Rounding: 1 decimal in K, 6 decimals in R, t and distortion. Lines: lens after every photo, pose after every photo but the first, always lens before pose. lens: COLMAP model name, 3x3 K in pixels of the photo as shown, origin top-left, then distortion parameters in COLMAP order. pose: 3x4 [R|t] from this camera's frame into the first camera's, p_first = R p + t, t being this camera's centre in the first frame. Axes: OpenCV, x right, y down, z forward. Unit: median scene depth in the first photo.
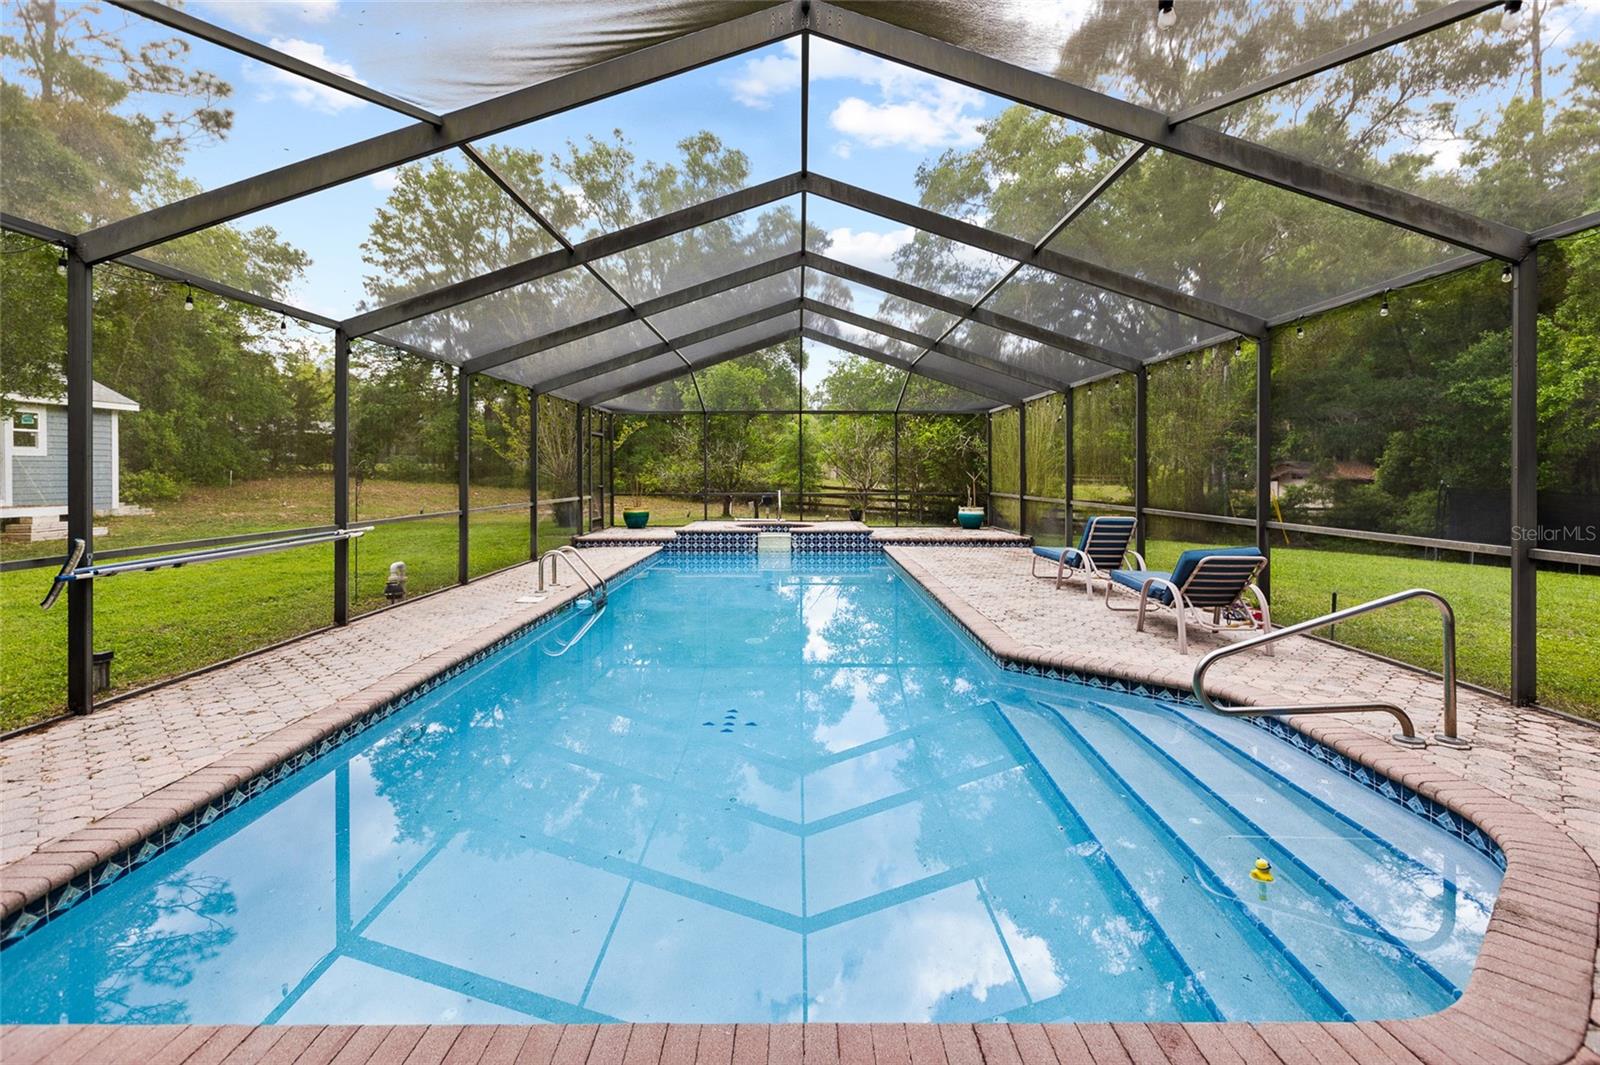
lens RADIAL K [[726.2, 0, 815.8], [0, 726.2, 466.6], [0, 0, 1]] dist [0.002684, 0.000253]
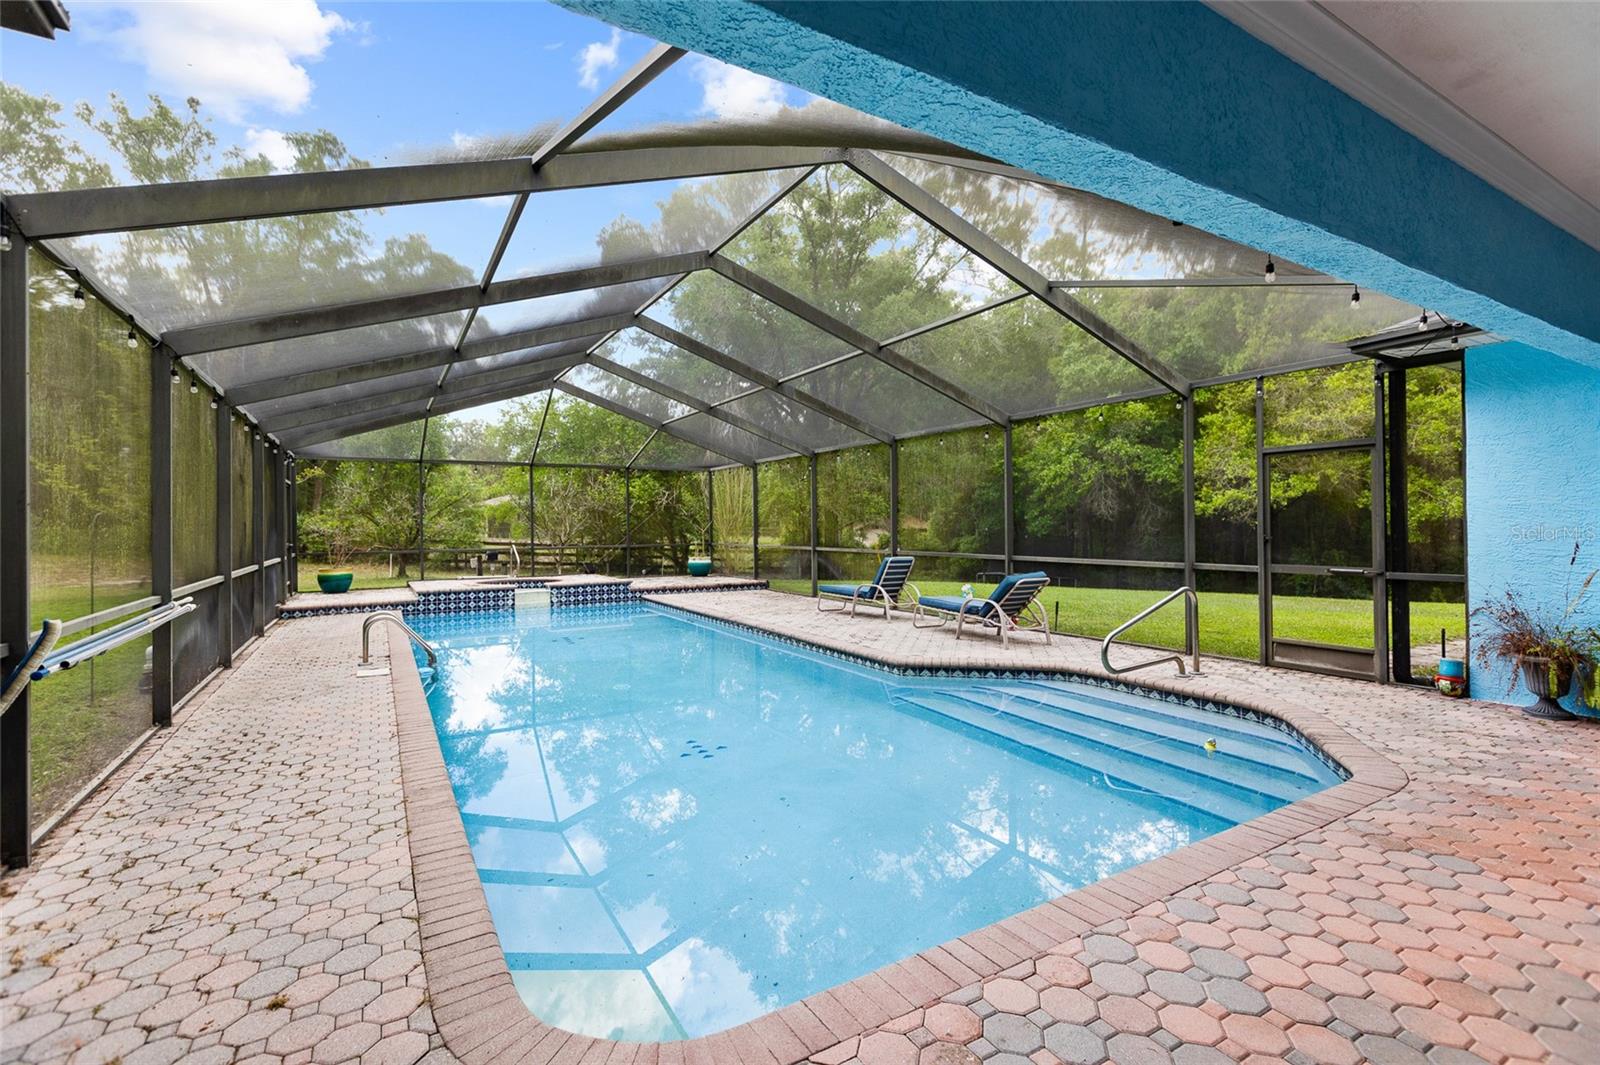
lens RADIAL K [[726.2, 0, 766.2], [0, 726.2, 515.0], [0, 0, 1]] dist [0.002684, 0.000253]
pose [[0.864519, -0.000219, 0.502600, -0.273766], [0.004401, 0.999965, -0.007135, 0.001726], [-0.502580, 0.008380, 0.864490, 0.004862]]
